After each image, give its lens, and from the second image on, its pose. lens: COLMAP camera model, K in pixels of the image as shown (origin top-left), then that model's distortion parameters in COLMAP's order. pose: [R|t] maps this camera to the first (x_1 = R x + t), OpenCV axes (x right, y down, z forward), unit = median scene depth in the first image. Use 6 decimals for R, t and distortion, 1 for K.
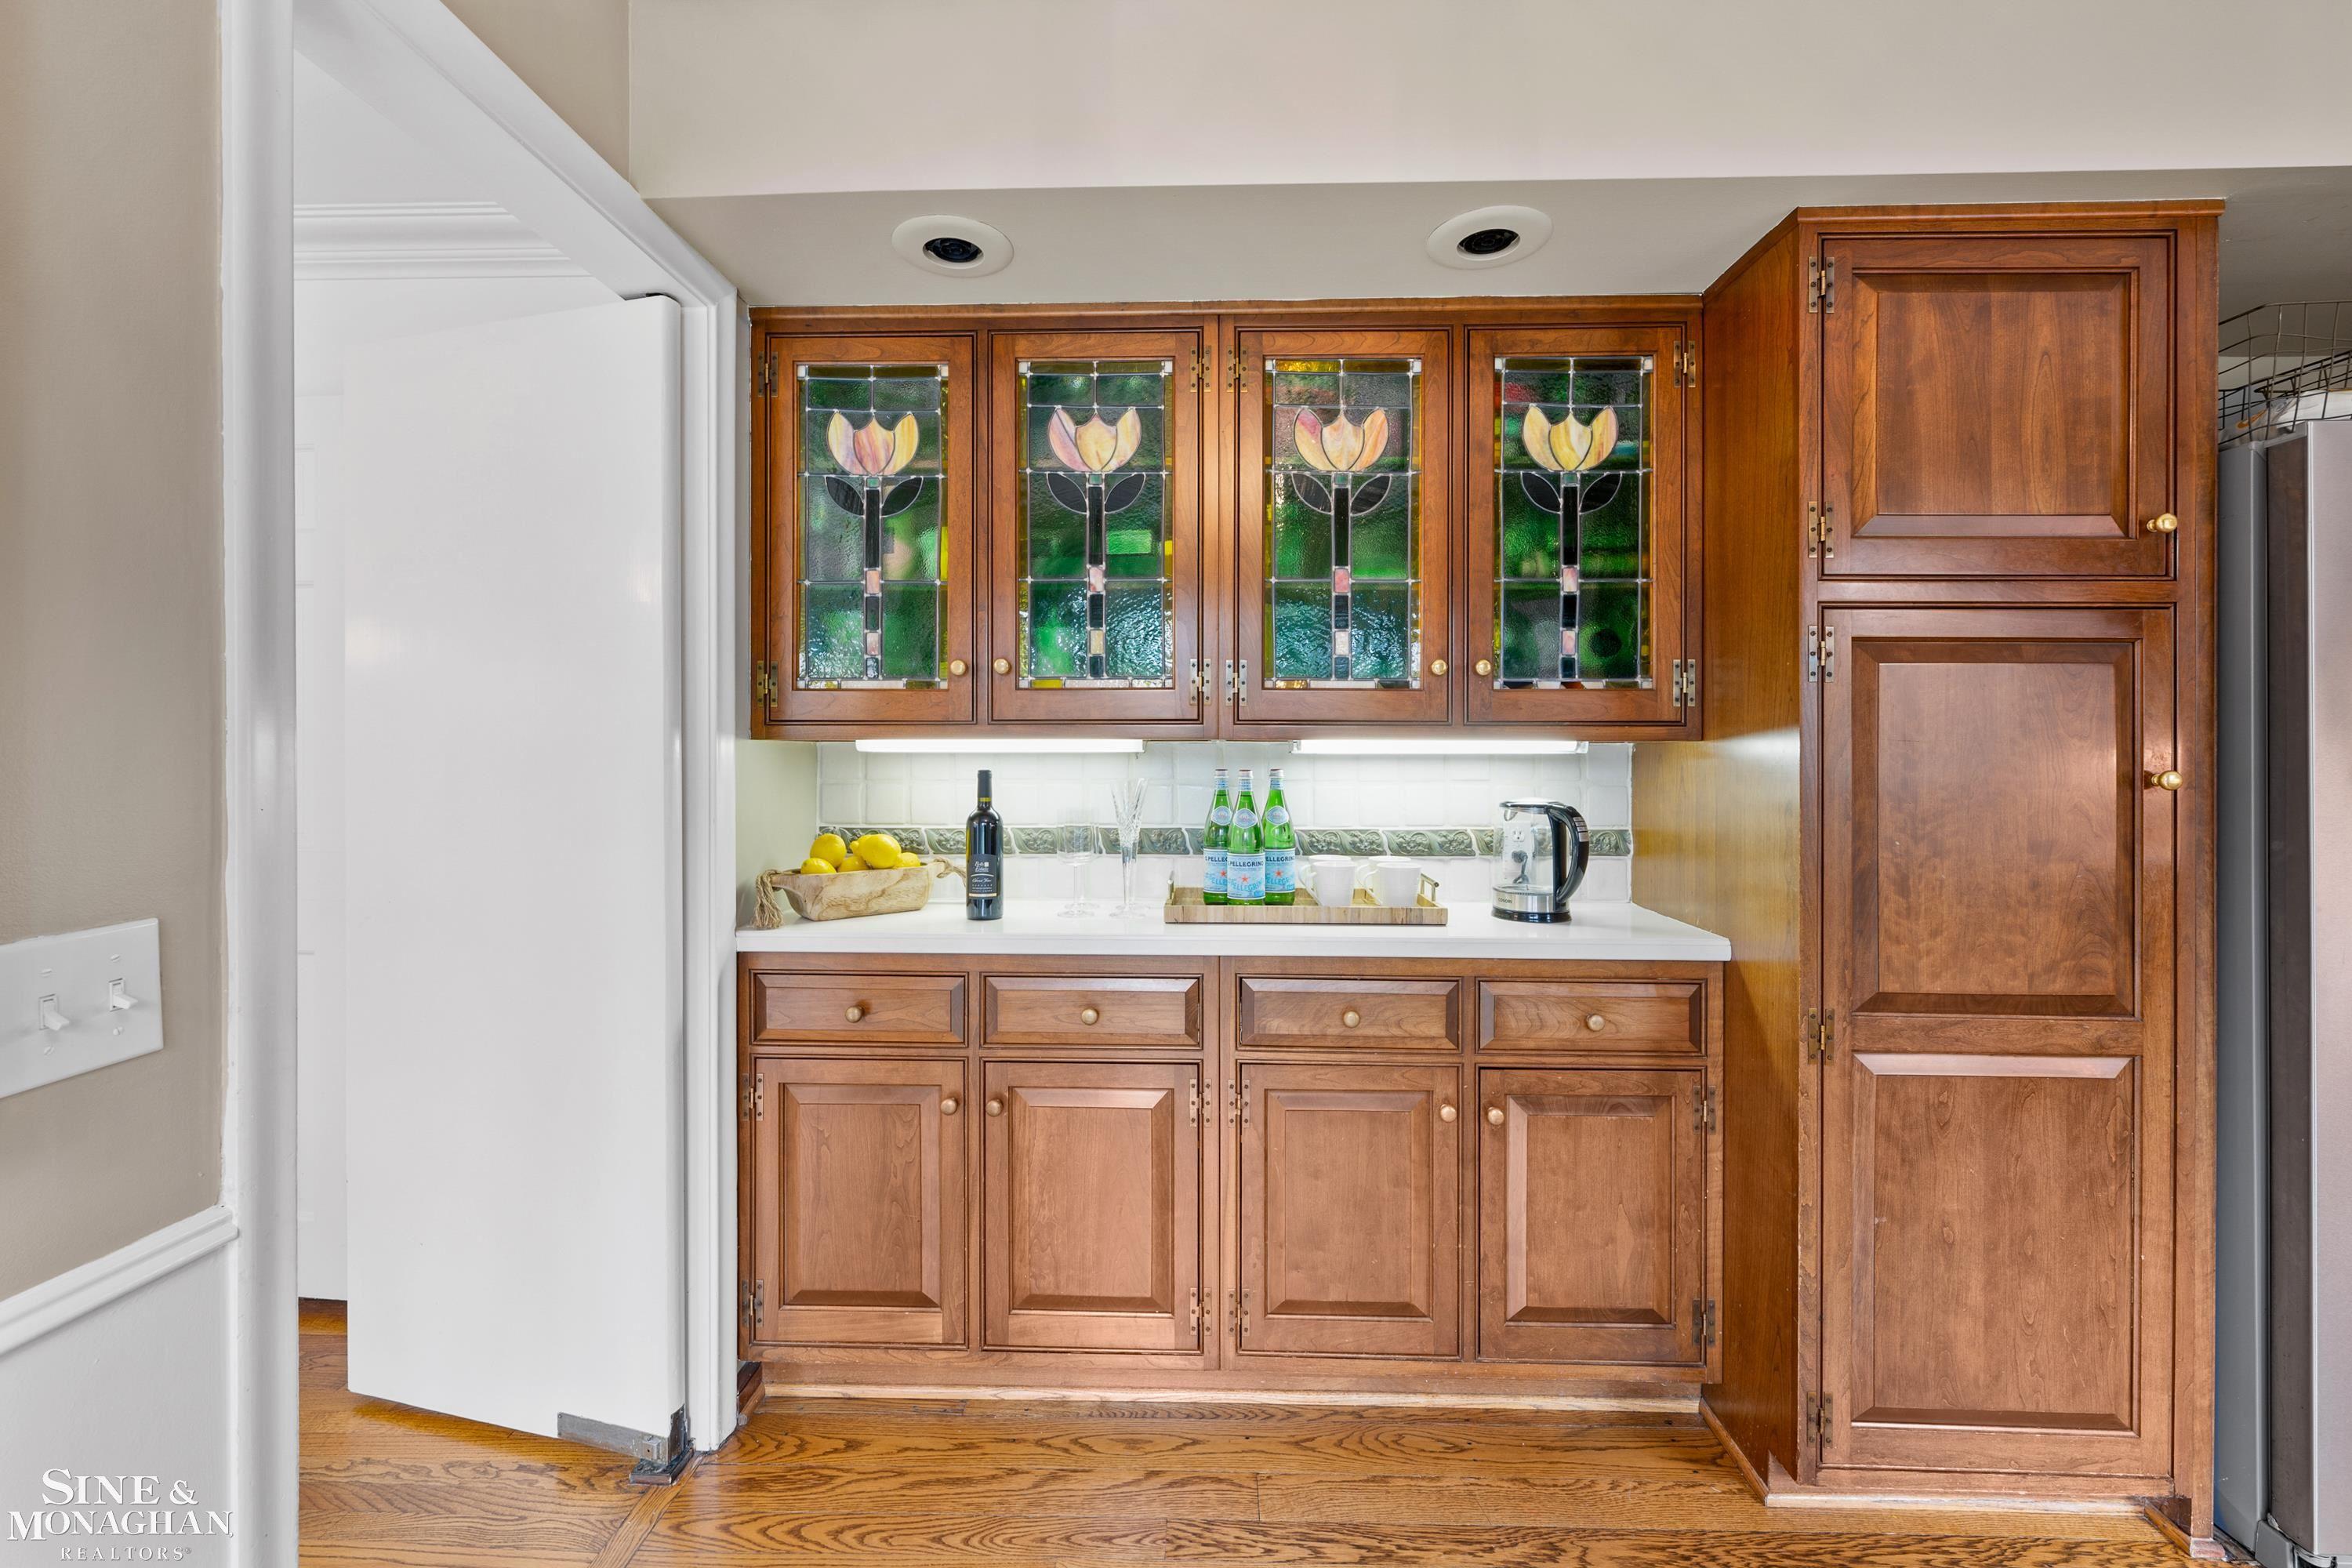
lens RADIAL K [[945.6, 0, 1173.9], [0, 945.6, 752.5], [0, 0, 1]] dist [-0.000855, 0.000229]
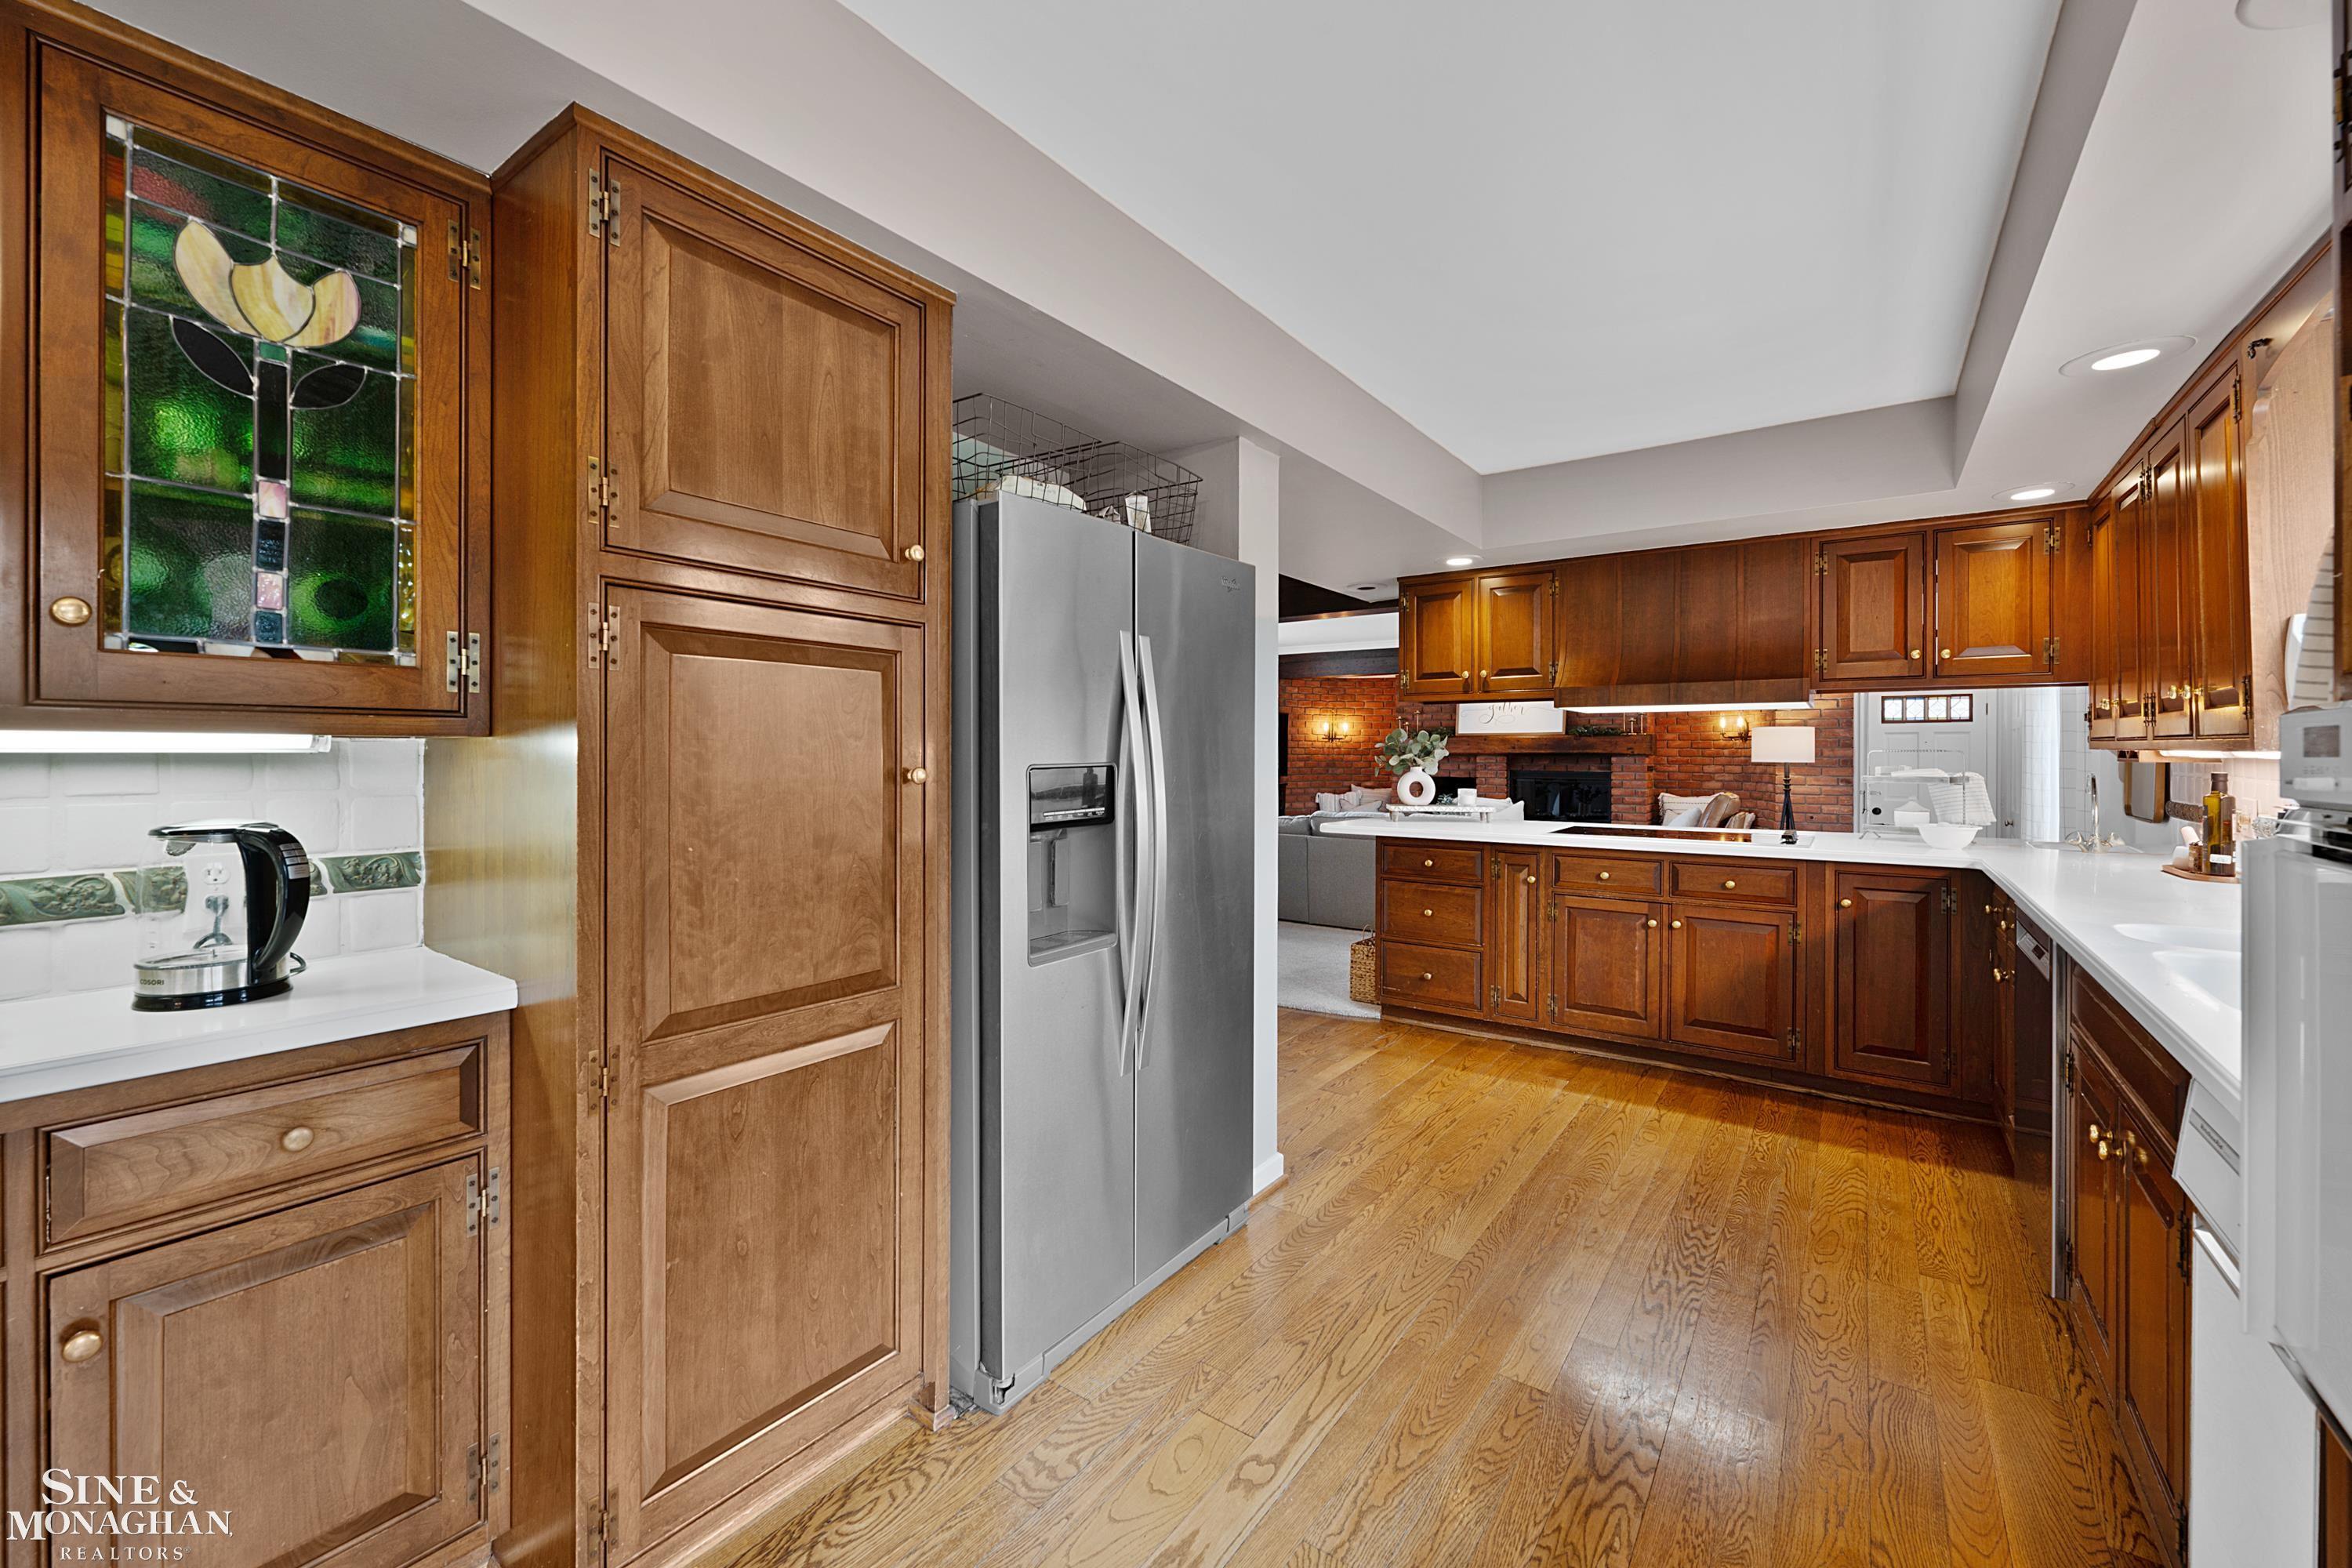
lens RADIAL K [[945.6, 0, 1173.9], [0, 945.6, 752.5], [0, 0, 1]] dist [-0.000855, 0.000229]
pose [[0.564277, -0.000146, 0.825585, 0.266668], [-0.001634, 0.999998, 0.001294, -0.000936], [-0.825584, -0.002079, 0.564276, 0.085108]]
